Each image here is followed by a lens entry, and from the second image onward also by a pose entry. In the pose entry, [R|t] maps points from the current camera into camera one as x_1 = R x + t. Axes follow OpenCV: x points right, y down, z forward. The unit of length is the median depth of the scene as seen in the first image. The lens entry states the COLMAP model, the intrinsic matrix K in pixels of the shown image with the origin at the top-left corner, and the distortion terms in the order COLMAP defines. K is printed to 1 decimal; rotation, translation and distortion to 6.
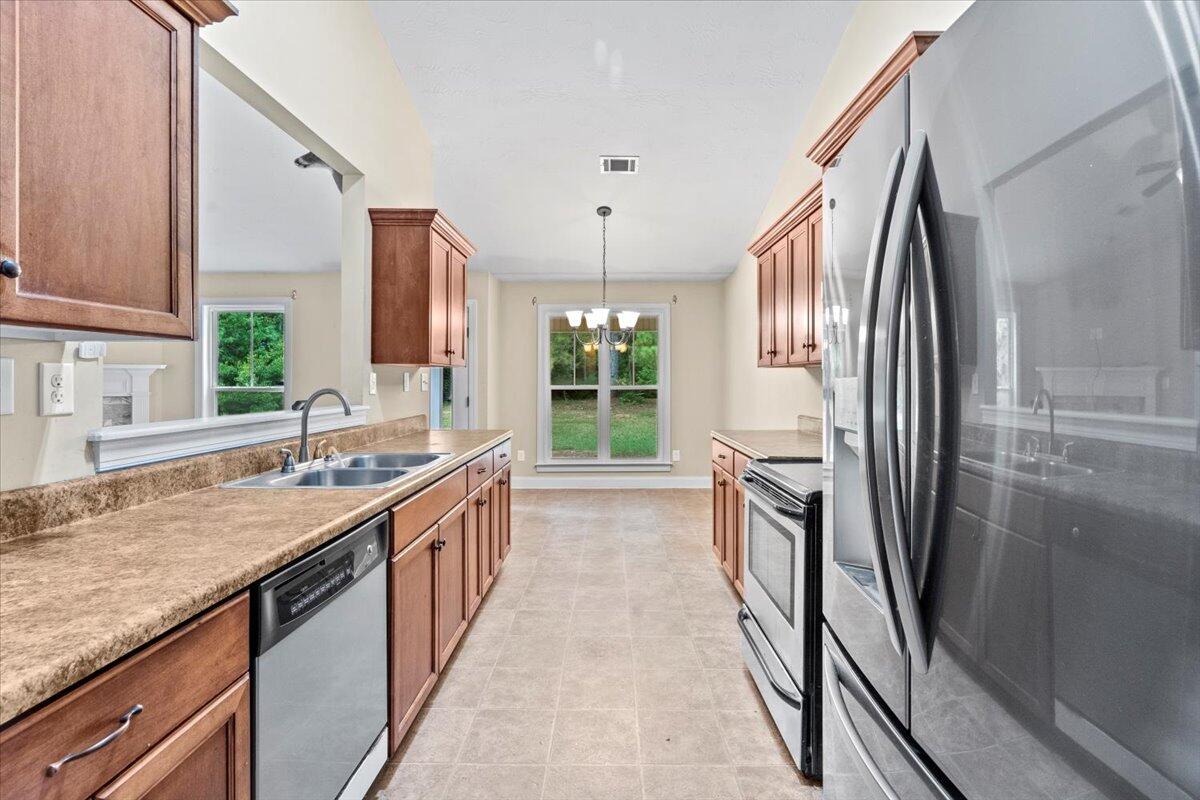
lens RADIAL K [[548.0, 0, 603.7], [0, 548.0, 387.5], [0, 0, 1]] dist [-0.003489, 0.000193]
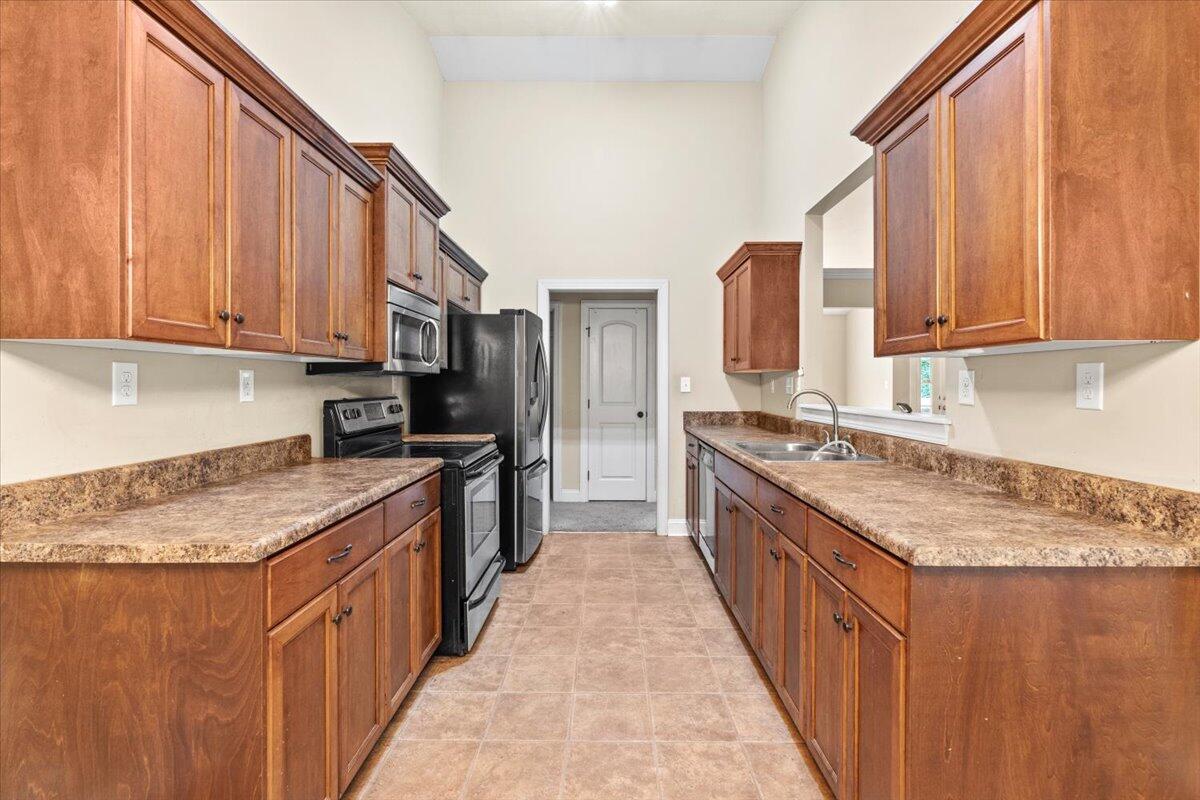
lens RADIAL K [[548.0, 0, 603.7], [0, 548.0, 387.5], [0, 0, 1]] dist [-0.003489, 0.000193]
pose [[-0.999975, -0.006743, -0.002064, 0.007726], [-0.006781, 0.999798, 0.018901, -0.021583], [0.001936, 0.018915, -0.999819, 1.899714]]
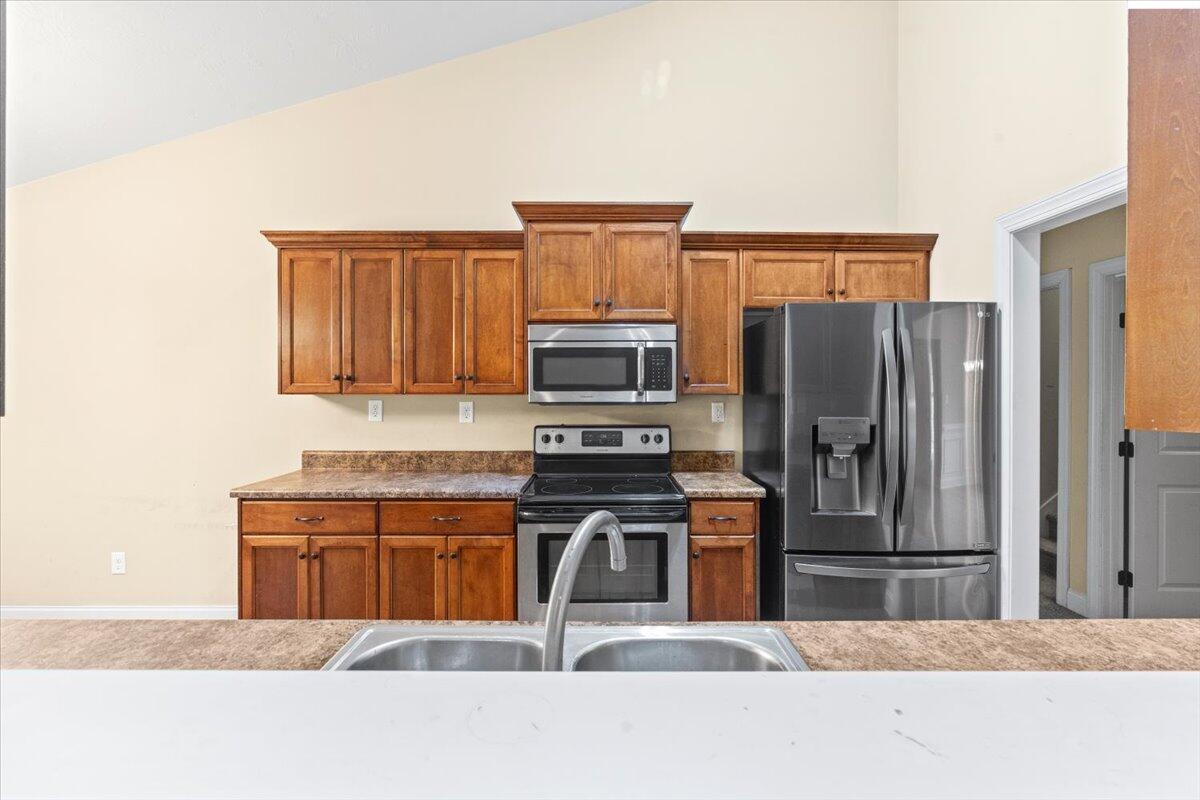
lens RADIAL K [[548.0, 0, 603.7], [0, 548.0, 387.5], [0, 0, 1]] dist [-0.003489, 0.000193]
pose [[-0.011198, -0.005567, 0.999922, -0.685387], [0.012200, 0.999909, 0.005703, -0.063012], [-0.999863, 0.012263, -0.011129, 0.809633]]
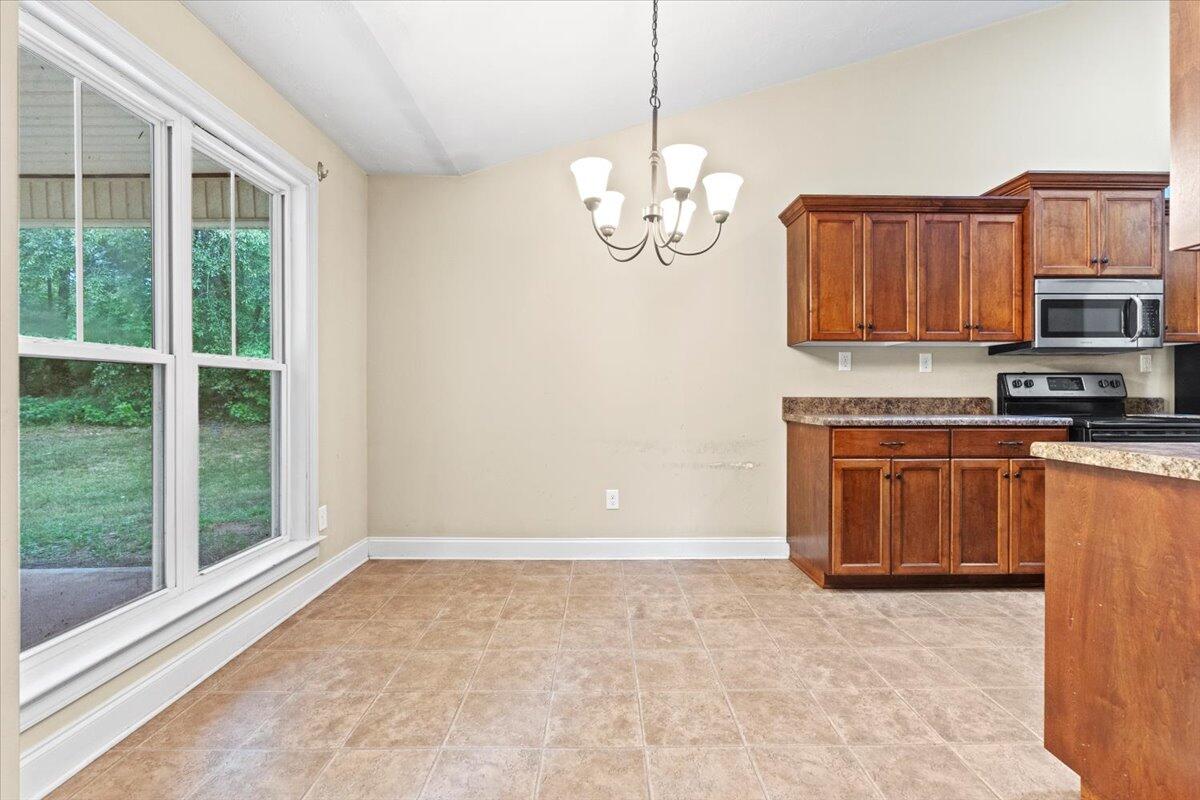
lens RADIAL K [[548.6, 0, 607.0], [0, 548.6, 394.4], [0, 0, 1]] dist [-0.004569, 0.000386]
pose [[-0.027326, -0.006648, 0.999604, -0.801909], [0.011873, 0.999905, 0.006975, 0.053832], [-0.999556, 0.012059, -0.027244, 1.923376]]
